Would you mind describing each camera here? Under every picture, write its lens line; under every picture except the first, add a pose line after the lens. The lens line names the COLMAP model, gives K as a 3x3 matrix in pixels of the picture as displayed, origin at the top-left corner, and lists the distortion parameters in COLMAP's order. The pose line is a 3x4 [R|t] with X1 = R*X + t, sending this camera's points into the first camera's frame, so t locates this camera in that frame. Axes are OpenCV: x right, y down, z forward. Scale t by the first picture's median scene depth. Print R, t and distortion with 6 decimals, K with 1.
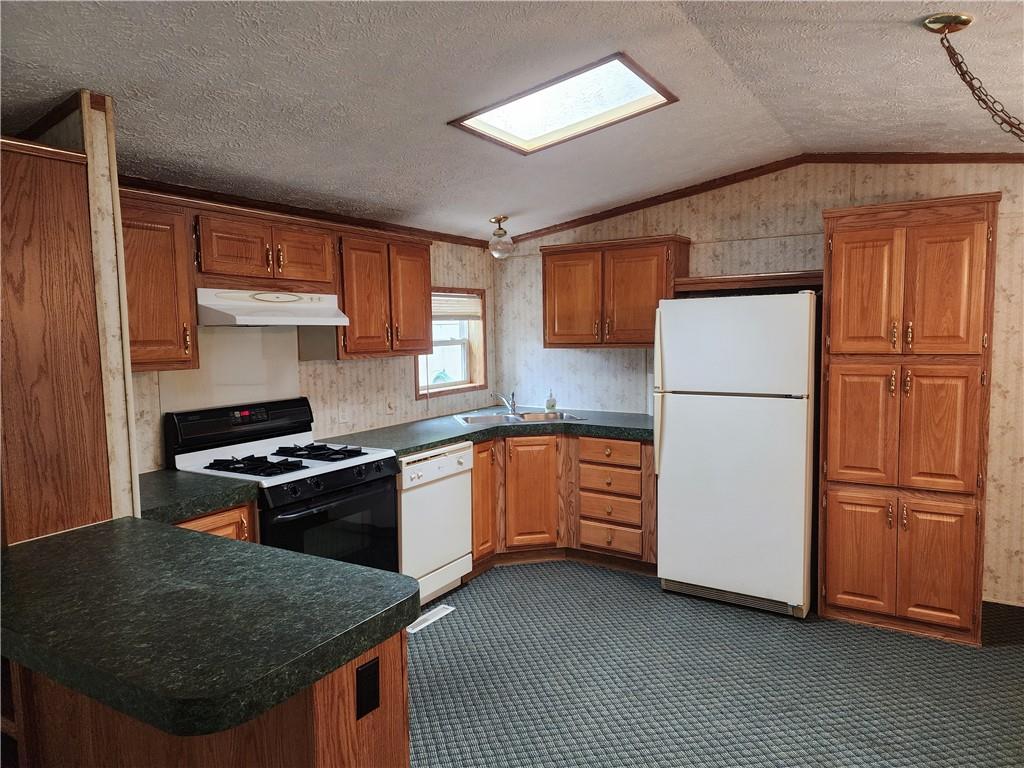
lens RADIAL K [[675.6, 0, 512.0], [0, 675.6, 392.0], [0, 0, 1]] dist [0.011010, 0.001376]
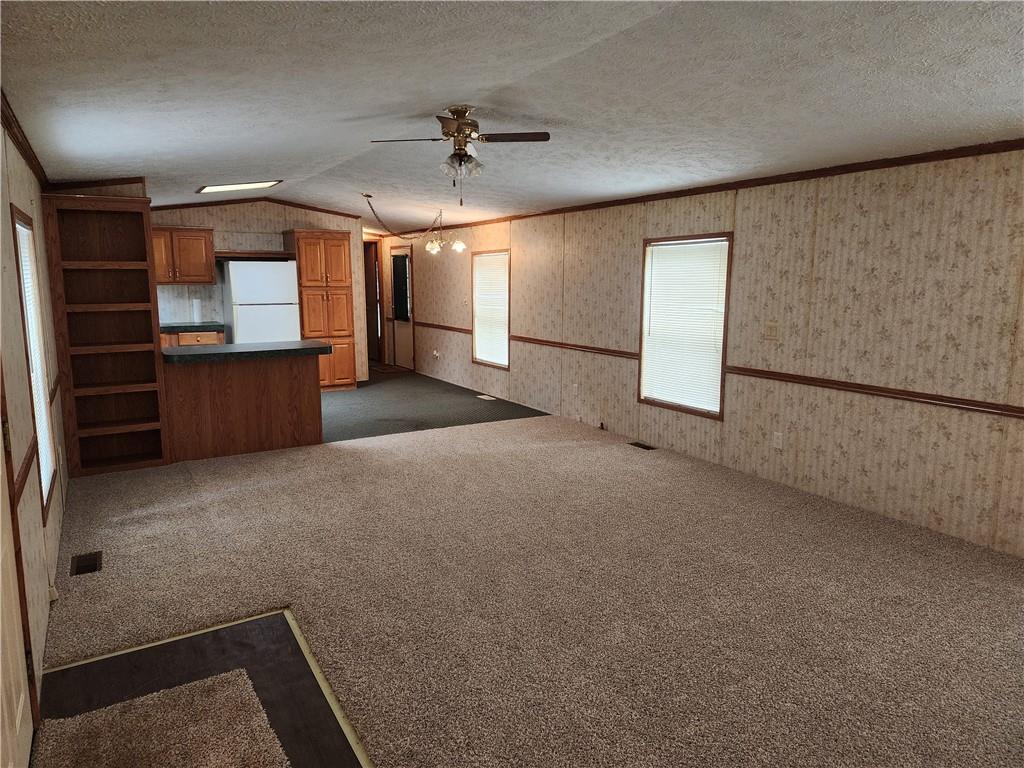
lens RADIAL K [[675.6, 0, 513.0], [0, 675.6, 382.5], [0, 0, 1]] dist [0.011010, 0.001376]
pose [[0.442480, -0.120052, 0.888706, -1.472841], [0.071935, 0.992557, 0.098265, 0.107022], [-0.893888, 0.020449, 0.447823, -0.826974]]
